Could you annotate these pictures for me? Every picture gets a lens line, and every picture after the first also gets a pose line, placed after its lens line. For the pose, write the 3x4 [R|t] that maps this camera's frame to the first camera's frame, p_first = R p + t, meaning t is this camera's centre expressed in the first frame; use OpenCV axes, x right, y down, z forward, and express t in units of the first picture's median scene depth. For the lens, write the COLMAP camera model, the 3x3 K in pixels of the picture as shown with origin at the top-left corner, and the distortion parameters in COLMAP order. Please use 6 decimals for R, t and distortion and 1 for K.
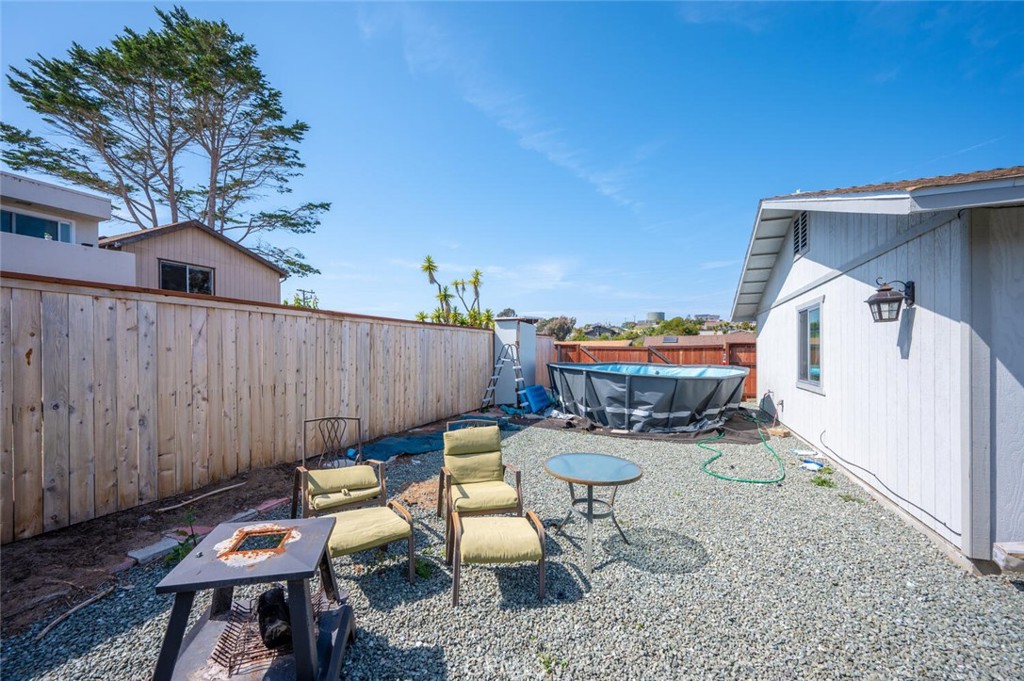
lens RADIAL K [[414.9, 0, 480.6], [0, 414.9, 346.2], [0, 0, 1]] dist [0.001195, 0.000290]
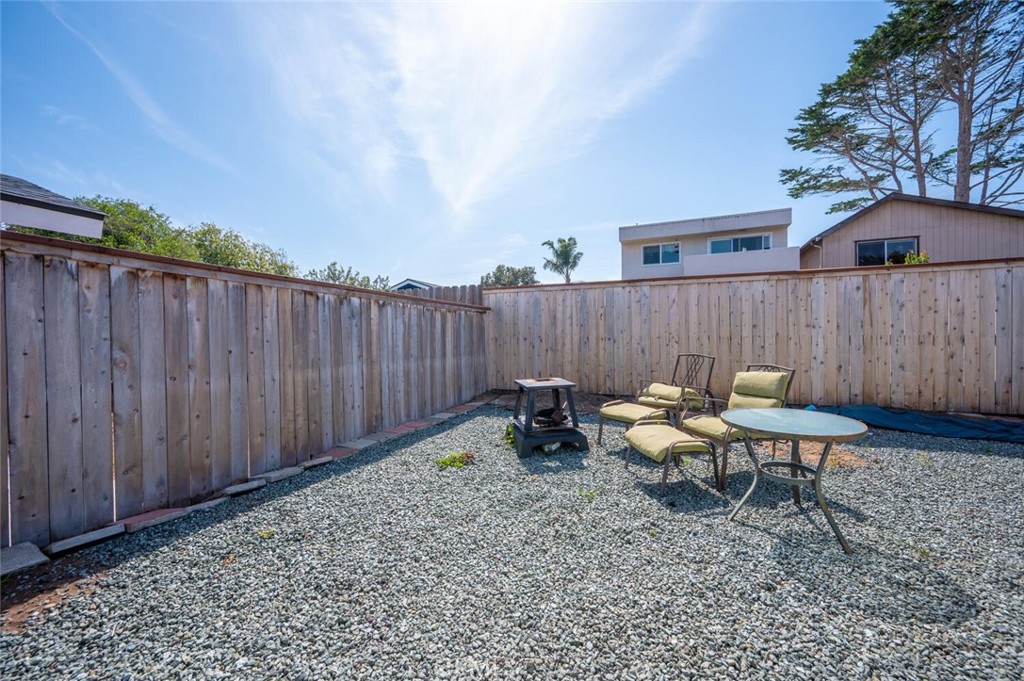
lens RADIAL K [[396.0, 0, 512.0], [0, 396.0, 340.5], [0, 0, 1]] dist [-0.043756, 0.000177]
pose [[-0.031477, 0.006686, -0.999482, 0.380083], [0.015829, 0.999856, 0.006190, 0.044760], [0.999379, -0.015626, -0.031578, 0.184119]]
